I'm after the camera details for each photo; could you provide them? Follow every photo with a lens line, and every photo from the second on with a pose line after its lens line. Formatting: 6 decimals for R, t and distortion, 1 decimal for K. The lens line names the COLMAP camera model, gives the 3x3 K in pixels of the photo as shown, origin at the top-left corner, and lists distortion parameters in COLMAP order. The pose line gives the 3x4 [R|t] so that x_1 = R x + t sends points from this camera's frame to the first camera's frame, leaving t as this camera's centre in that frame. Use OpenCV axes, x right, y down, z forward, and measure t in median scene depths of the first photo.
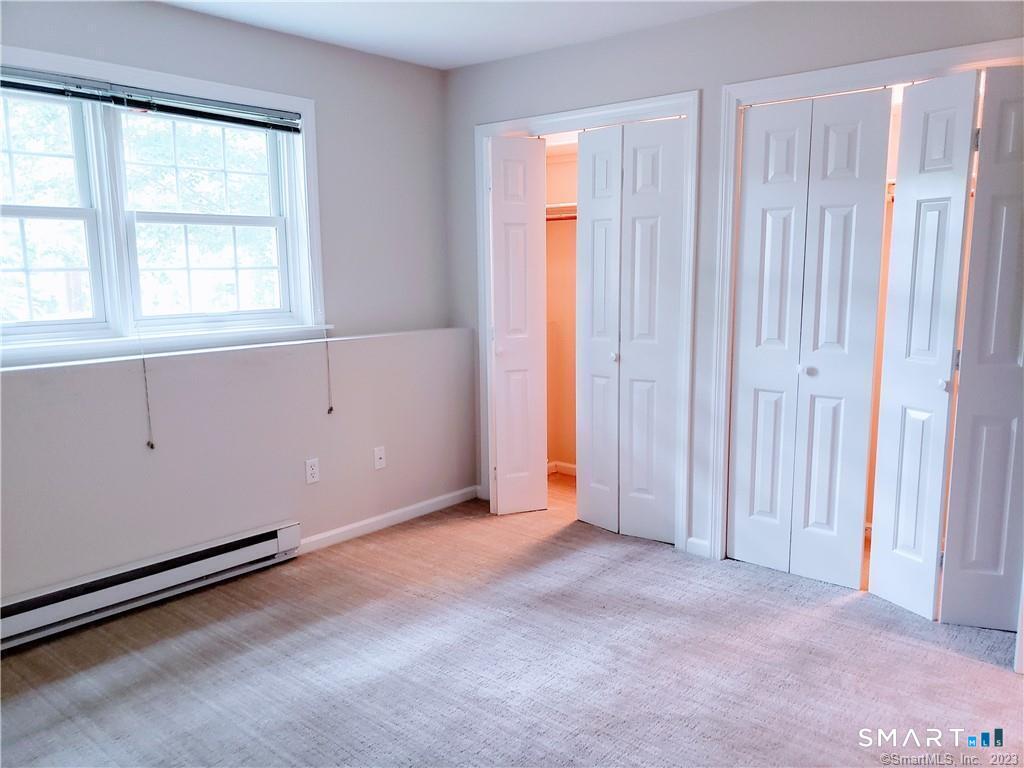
lens RADIAL K [[772.4, 0, 512.4], [0, 772.4, 398.9], [0, 0, 1]] dist [-0.002720, -0.004124]
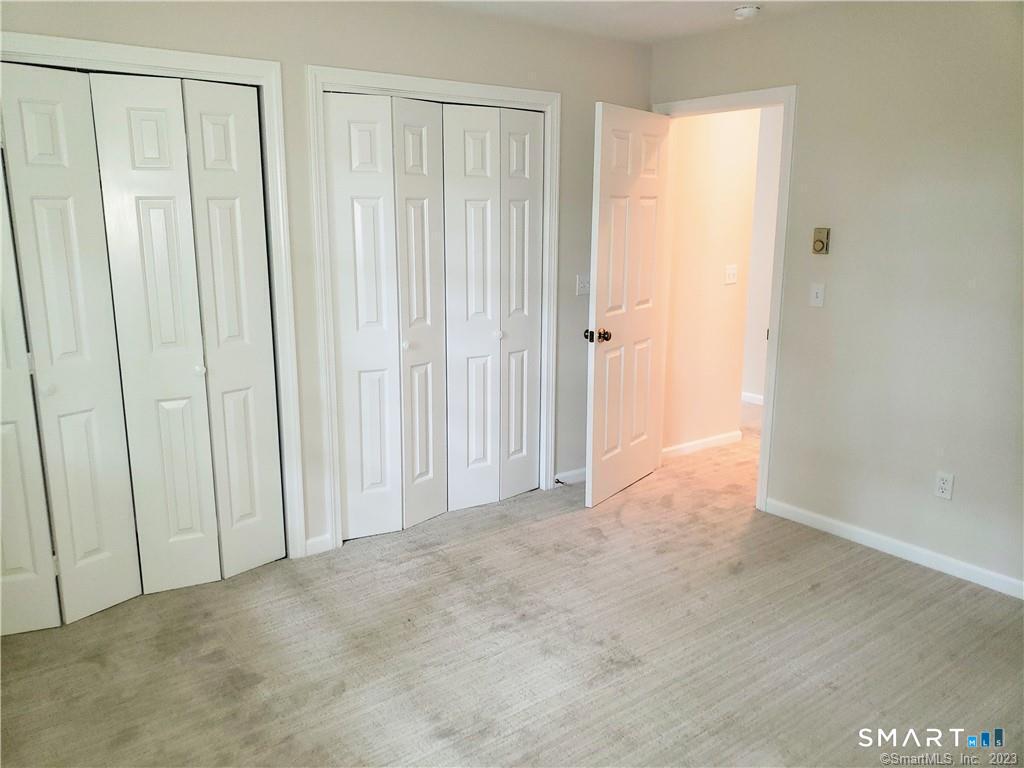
lens RADIAL K [[677.6, 0, 512.0], [0, 677.6, 384.0], [0, 0, 1]] dist [-0.000247, -0.000687]
pose [[0.223713, -0.190081, 0.955940, -0.495962], [0.187856, 0.970817, 0.149076, -0.088109], [-0.956380, 0.146228, 0.252893, 0.542873]]
